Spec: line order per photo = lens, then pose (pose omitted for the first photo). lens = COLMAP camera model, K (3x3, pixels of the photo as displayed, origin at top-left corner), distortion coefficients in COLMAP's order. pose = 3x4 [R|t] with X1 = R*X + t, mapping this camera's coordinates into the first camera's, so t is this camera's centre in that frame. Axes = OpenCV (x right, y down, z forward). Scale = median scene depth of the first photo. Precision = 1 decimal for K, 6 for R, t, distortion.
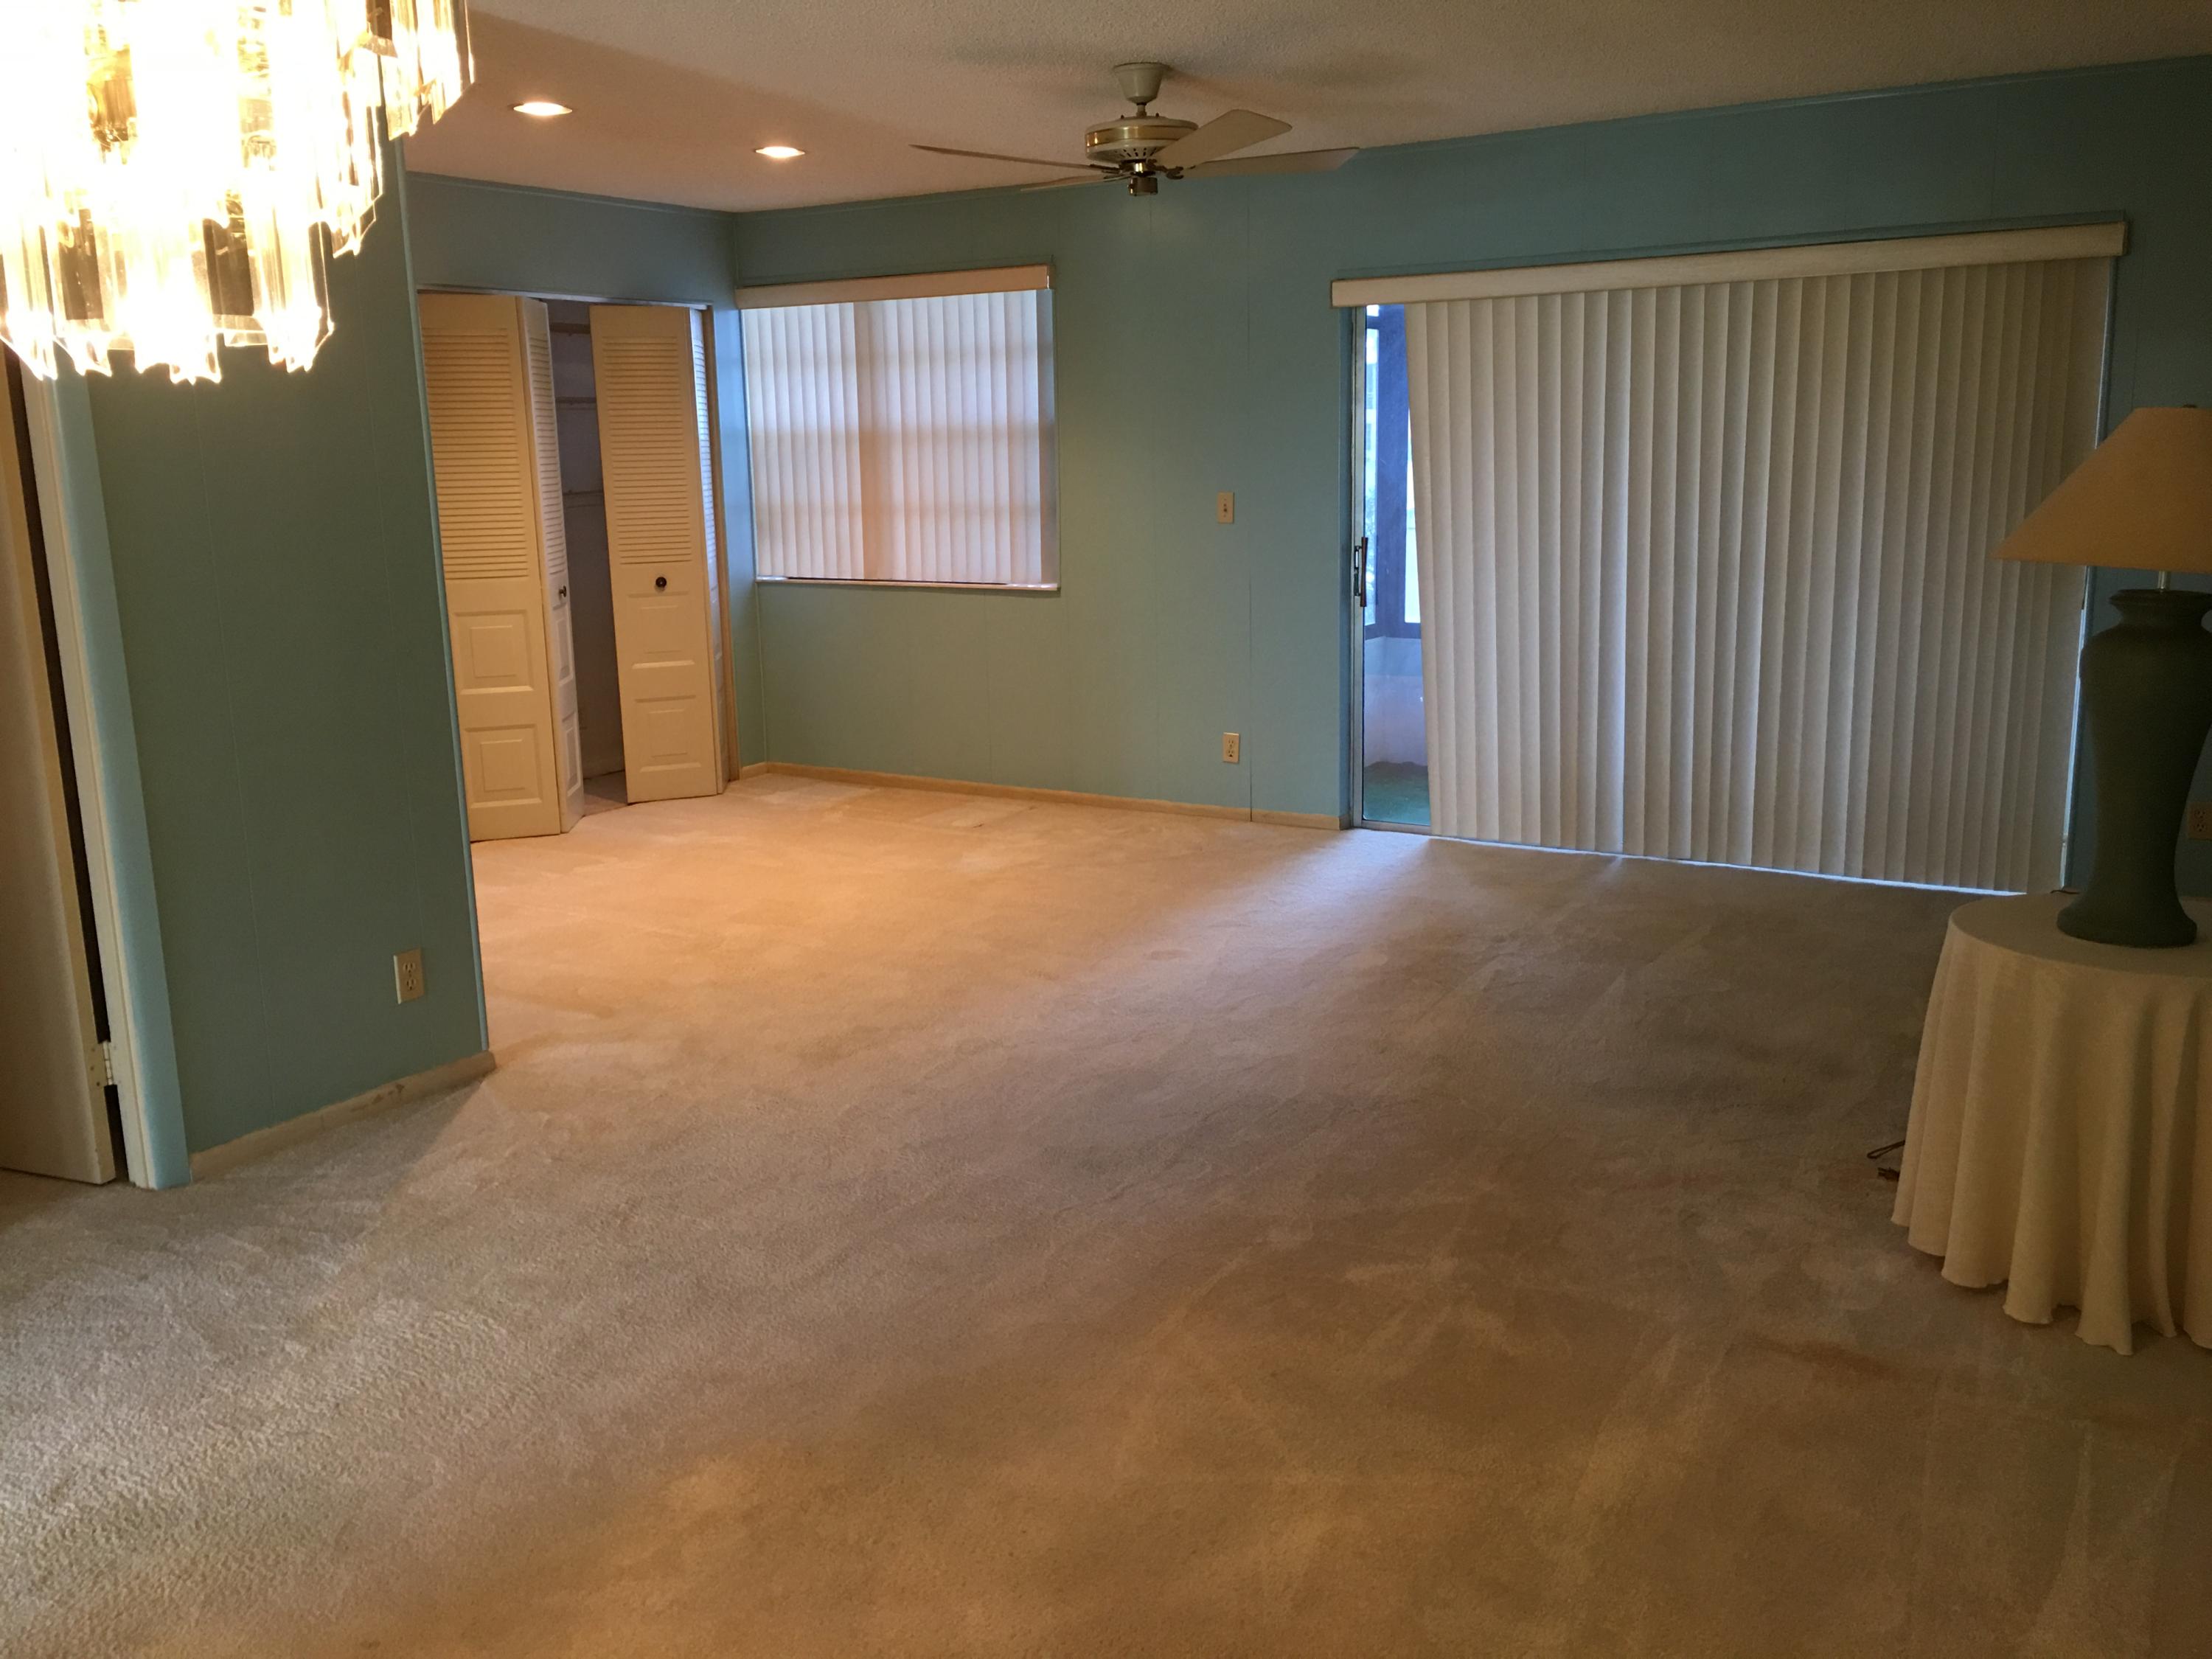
lens RADIAL K [[1904.0, 0, 1106.0], [0, 1904.0, 829.5], [0, 0, 1]] dist [0.047301, -0.018874]
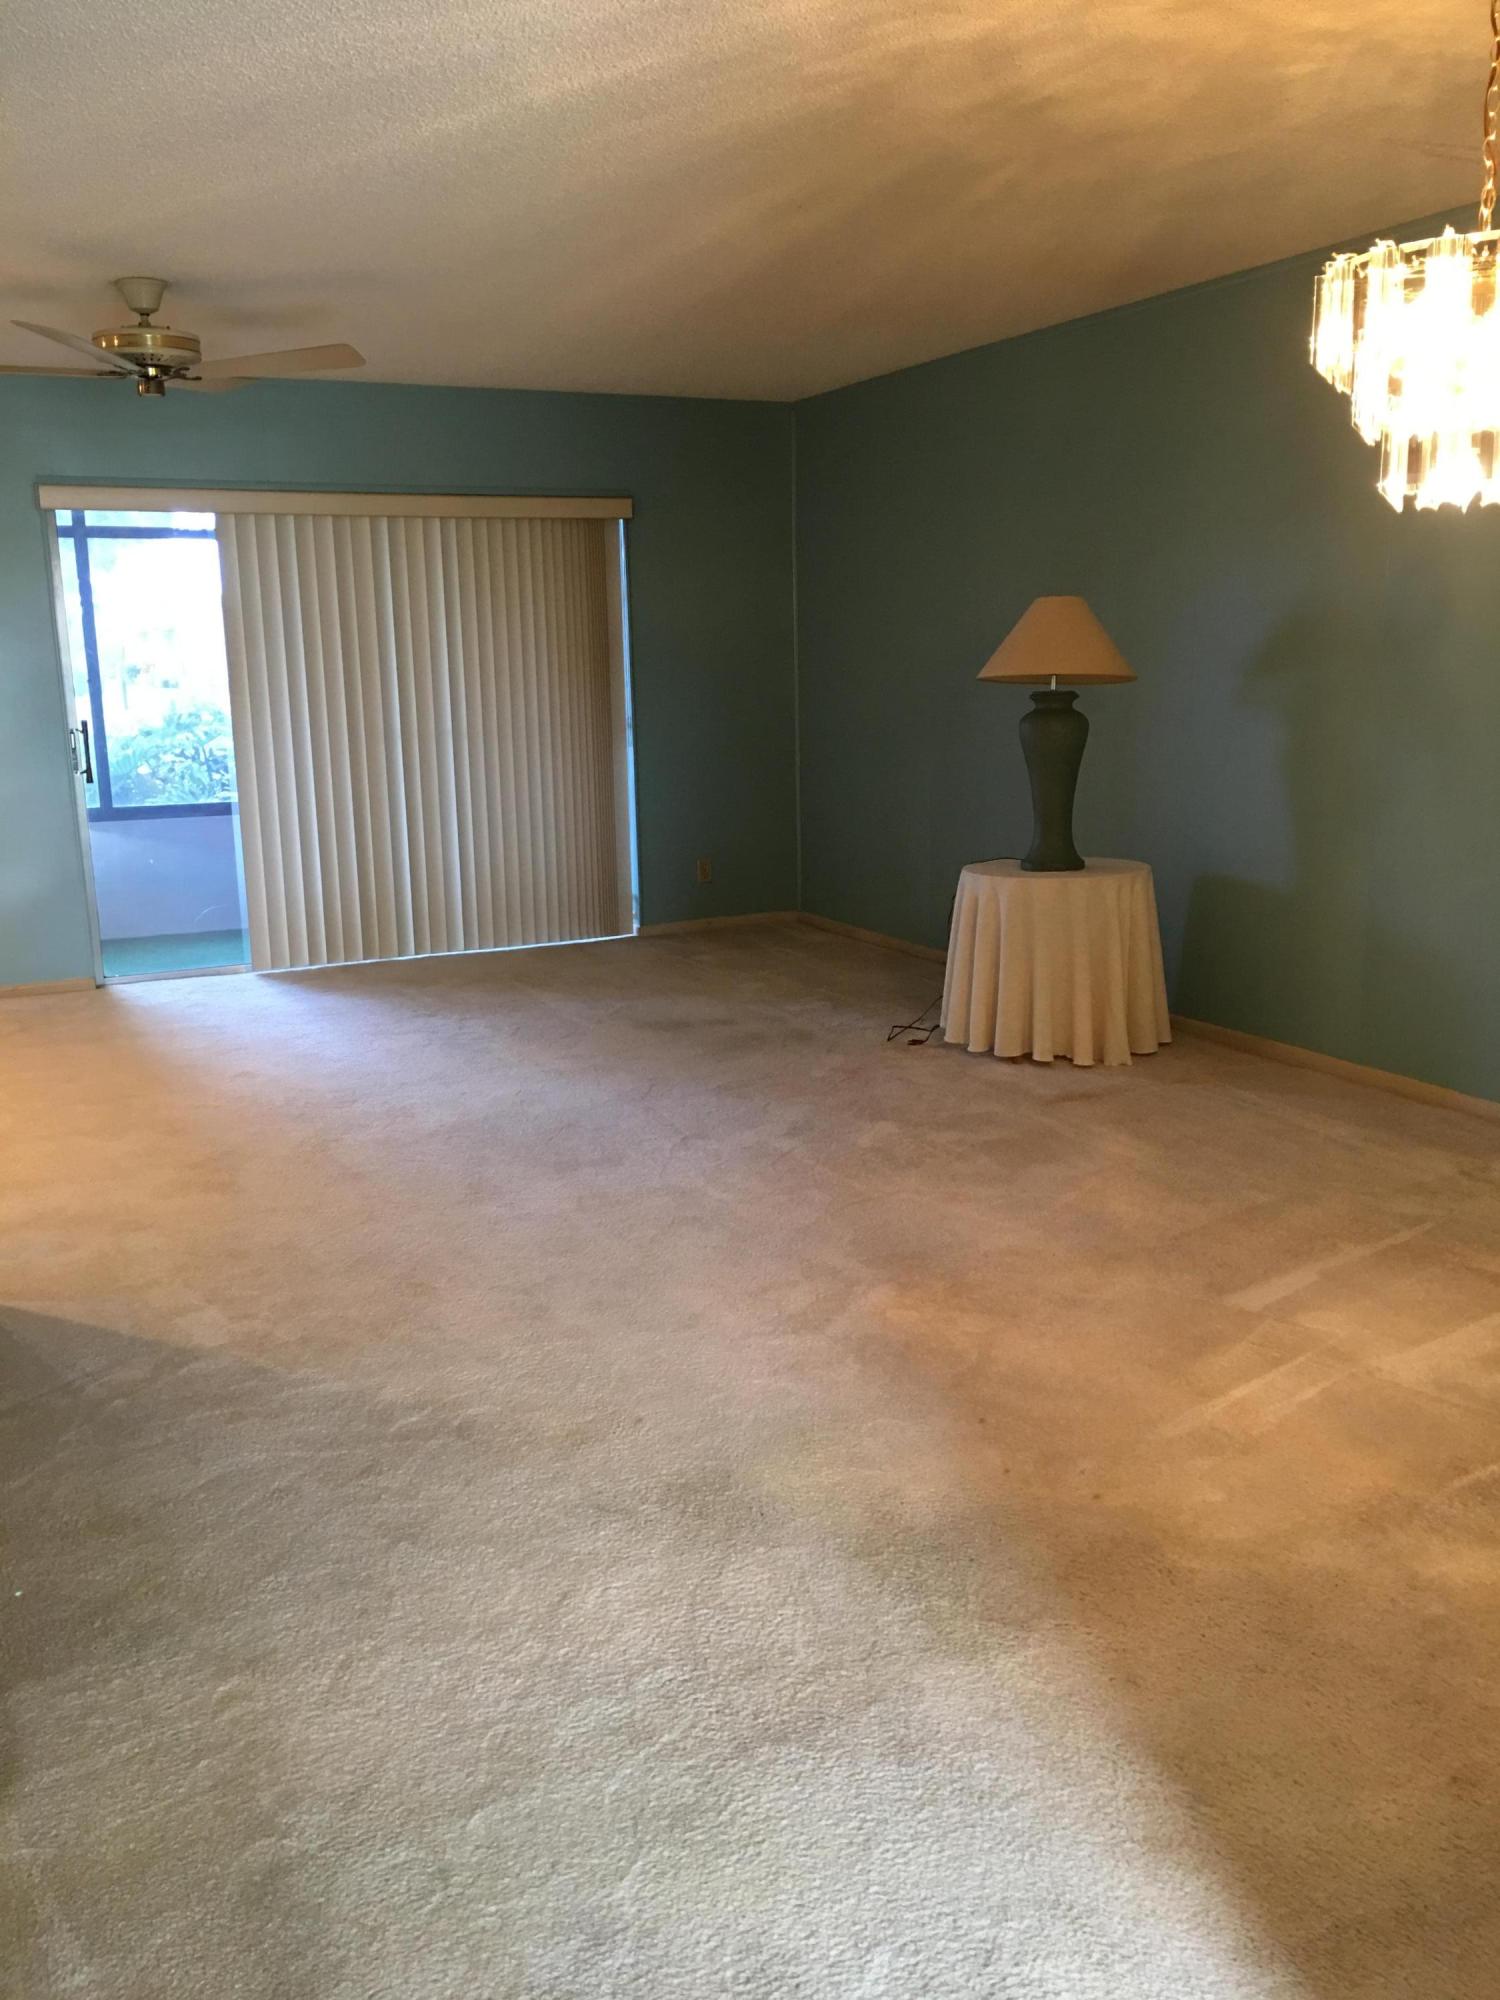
lens RADIAL K [[1721.5, 0, 750.0], [0, 1721.5, 1000.0], [0, 0, 1]] dist [0.047301, -0.018874]
pose [[0.530712, -0.163283, 0.831675, -1.033345], [0.180202, 0.980570, 0.077524, -0.005264], [-0.828174, 0.108727, 0.549824, 0.289874]]
